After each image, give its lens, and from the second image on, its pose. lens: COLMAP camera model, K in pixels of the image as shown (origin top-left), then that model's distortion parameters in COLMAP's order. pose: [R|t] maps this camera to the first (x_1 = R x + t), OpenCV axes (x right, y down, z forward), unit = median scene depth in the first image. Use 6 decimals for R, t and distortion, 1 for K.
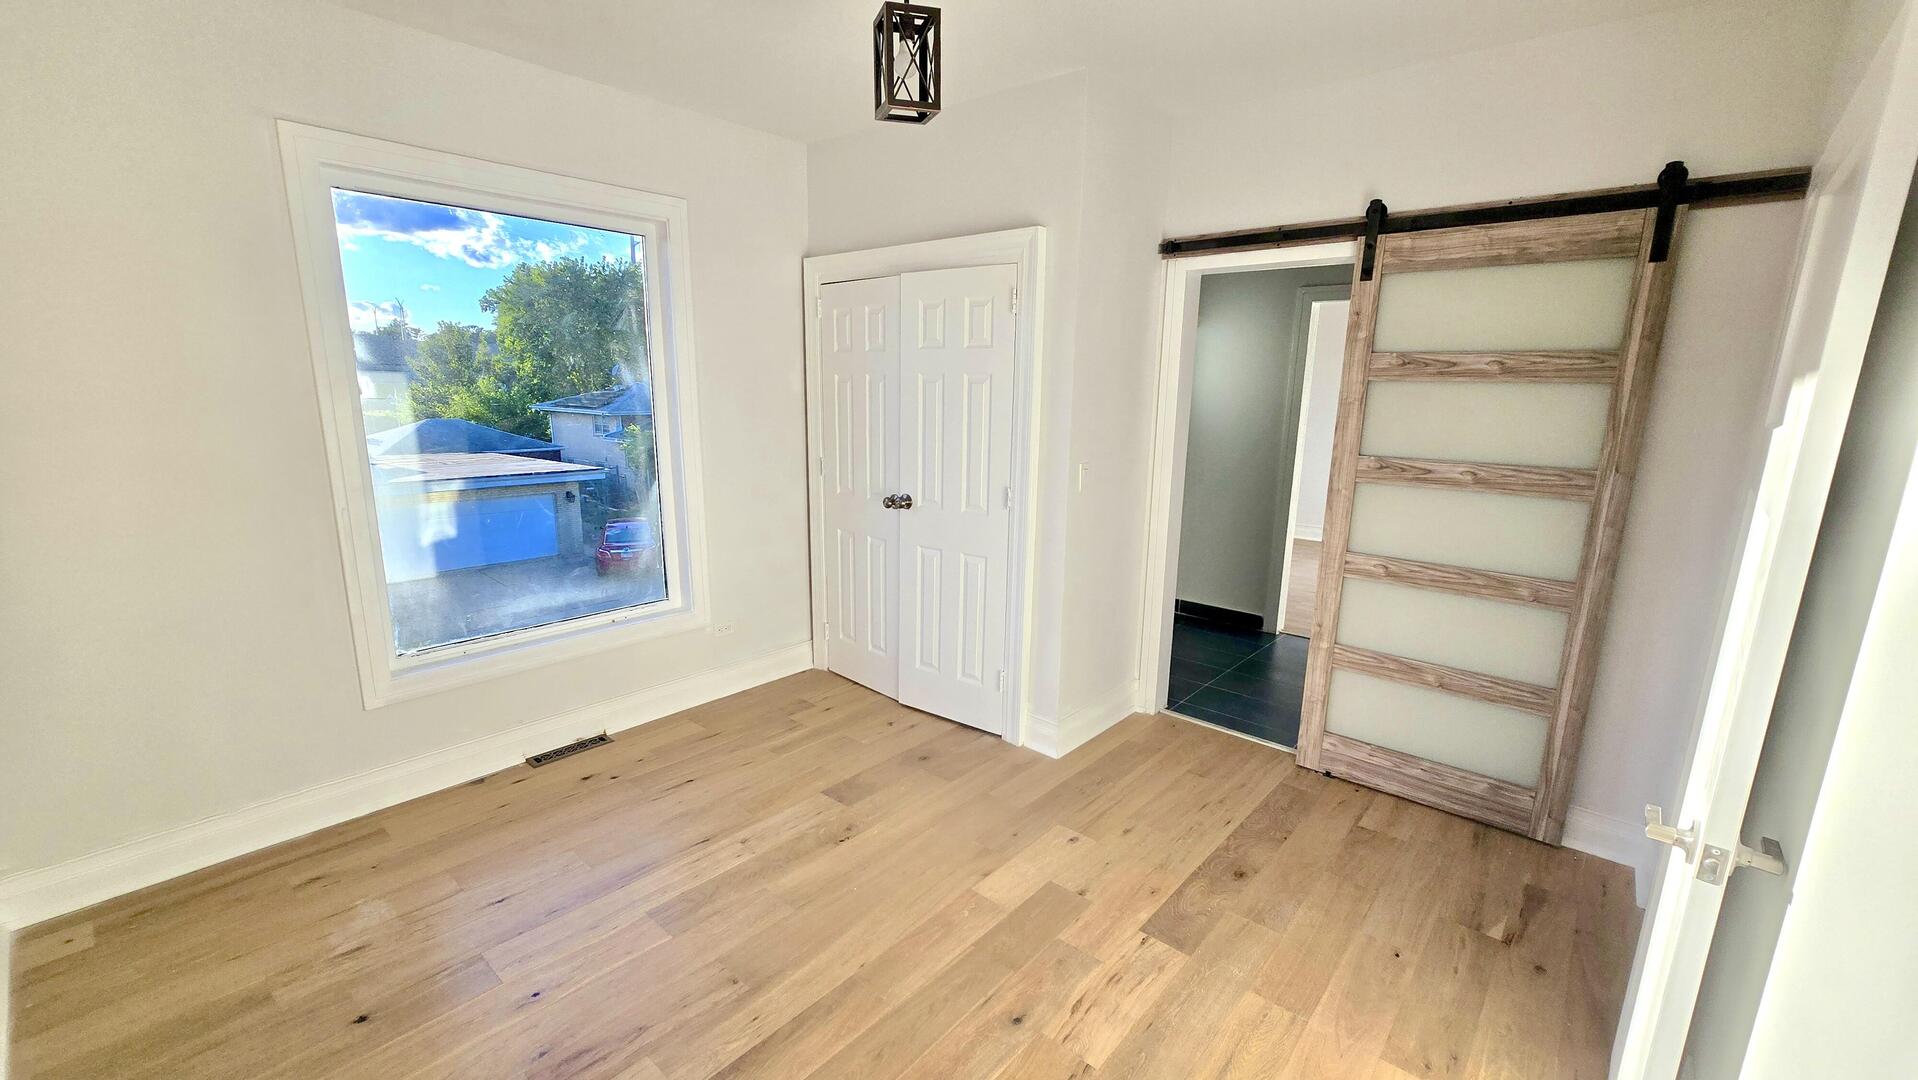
lens RADIAL K [[785.9, 0, 949.8], [0, 785.9, 548.7], [0, 0, 1]] dist [0.000571, 0.001037]
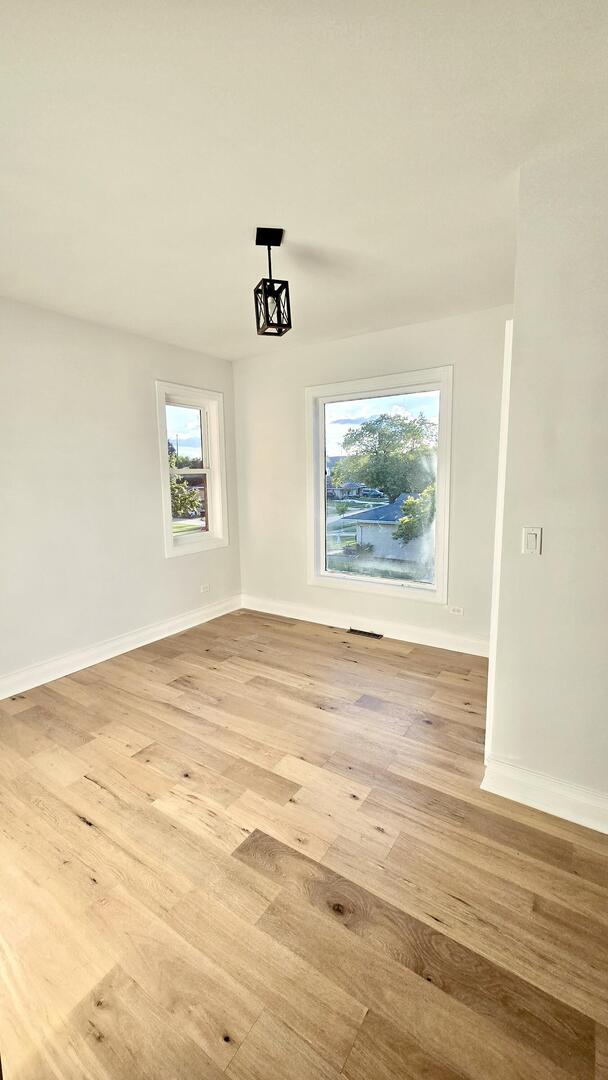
lens RADIAL K [[442.5, 0, 298.6], [0, 442.5, 538.9], [0, 0, 1]] dist [0.000571, 0.001037]
pose [[0.115544, 0.122423, -0.985729, 0.915086], [-0.187098, 0.977295, 0.099445, -0.122725], [0.975522, 0.172938, 0.135826, 0.806848]]
